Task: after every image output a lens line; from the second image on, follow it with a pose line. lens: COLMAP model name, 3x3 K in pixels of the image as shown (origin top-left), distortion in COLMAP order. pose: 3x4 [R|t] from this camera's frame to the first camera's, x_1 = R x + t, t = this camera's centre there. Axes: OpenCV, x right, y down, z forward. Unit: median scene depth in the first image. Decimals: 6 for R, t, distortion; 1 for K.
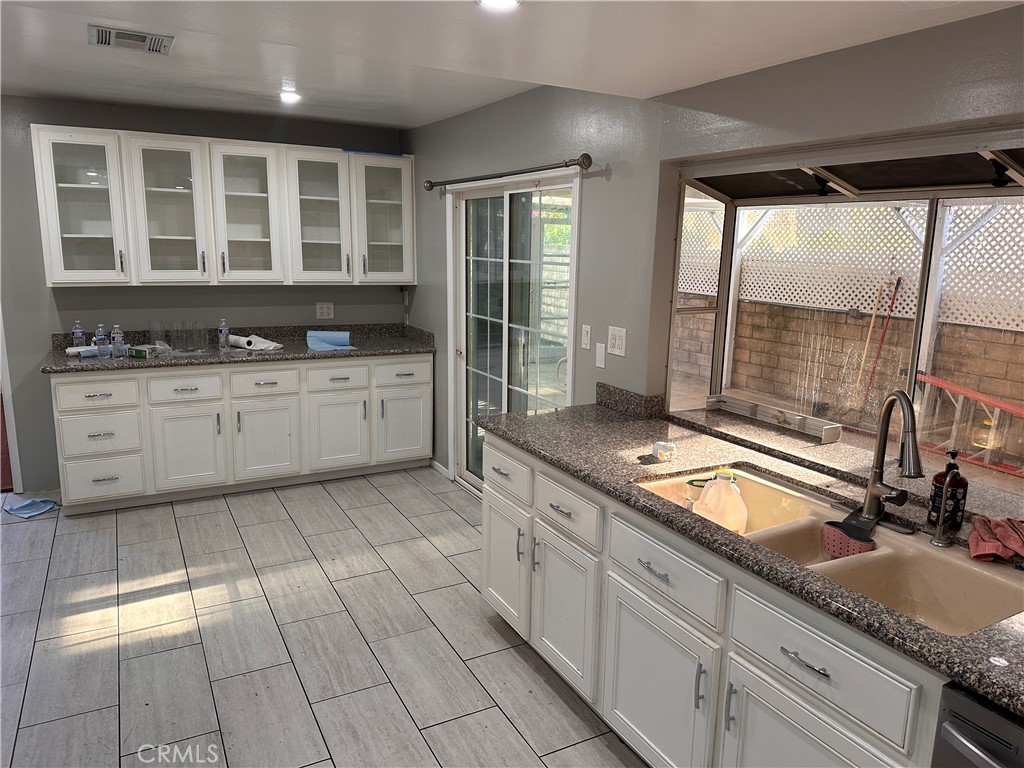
lens RADIAL K [[729.0, 0, 506.3], [0, 729.0, 383.6], [0, 0, 1]] dist [0.026610, -0.023915]
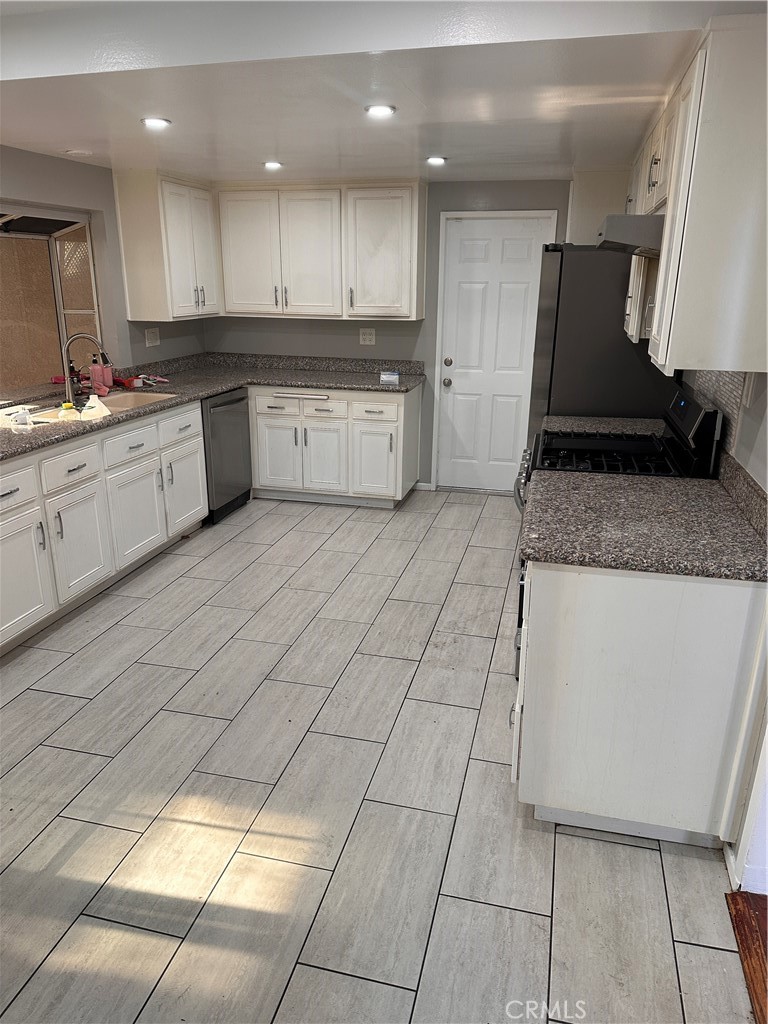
lens RADIAL K [[729.0, 0, 383.1], [0, 729.0, 513.2], [0, 0, 1]] dist [0.026610, -0.023915]
pose [[-0.742717, -0.225683, 0.630428, -1.083543], [0.111102, 0.886906, 0.448390, -0.266419], [-0.660324, 0.403069, -0.633646, 1.328416]]
